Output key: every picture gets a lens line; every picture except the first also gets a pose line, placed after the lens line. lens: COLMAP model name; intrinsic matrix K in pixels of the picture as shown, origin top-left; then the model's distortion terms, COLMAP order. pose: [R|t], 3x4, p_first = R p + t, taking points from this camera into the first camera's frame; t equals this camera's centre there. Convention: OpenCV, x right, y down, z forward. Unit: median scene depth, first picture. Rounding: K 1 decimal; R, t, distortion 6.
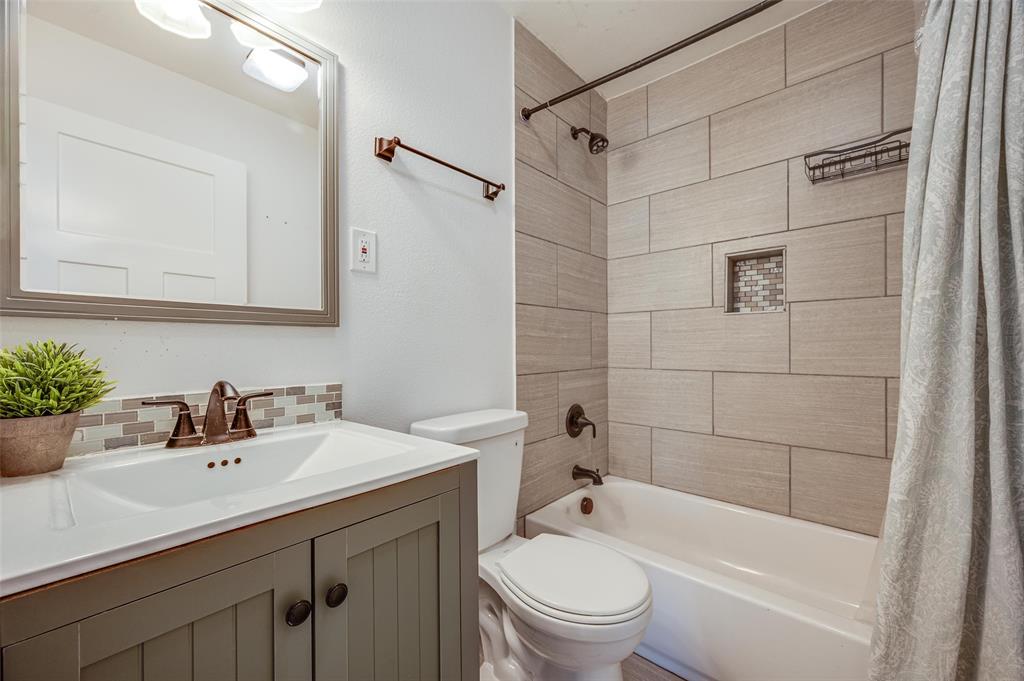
lens RADIAL K [[409.8, 0, 513.4], [0, 409.8, 345.5], [0, 0, 1]] dist [0.000772, 0.000091]
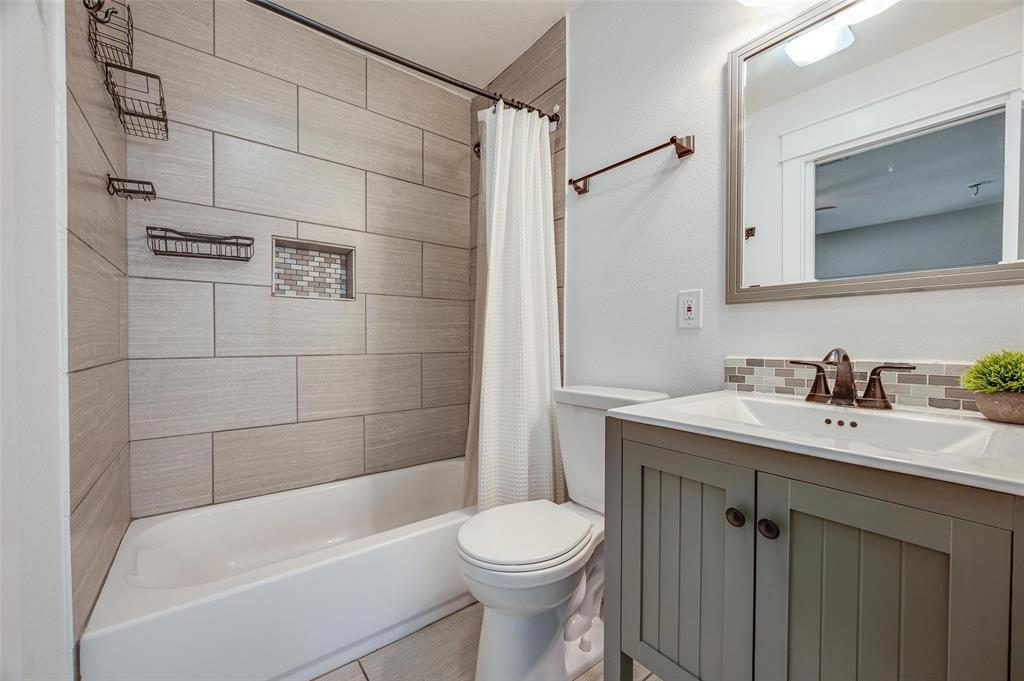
lens RADIAL K [[409.8, 0, 513.4], [0, 409.8, 345.5], [0, 0, 1]] dist [0.000772, 0.000091]
pose [[-0.170055, 0.019728, -0.985237, 0.522164], [0.008577, 0.999791, 0.018539, 0.050607], [0.985397, -0.005298, -0.170188, 0.324203]]
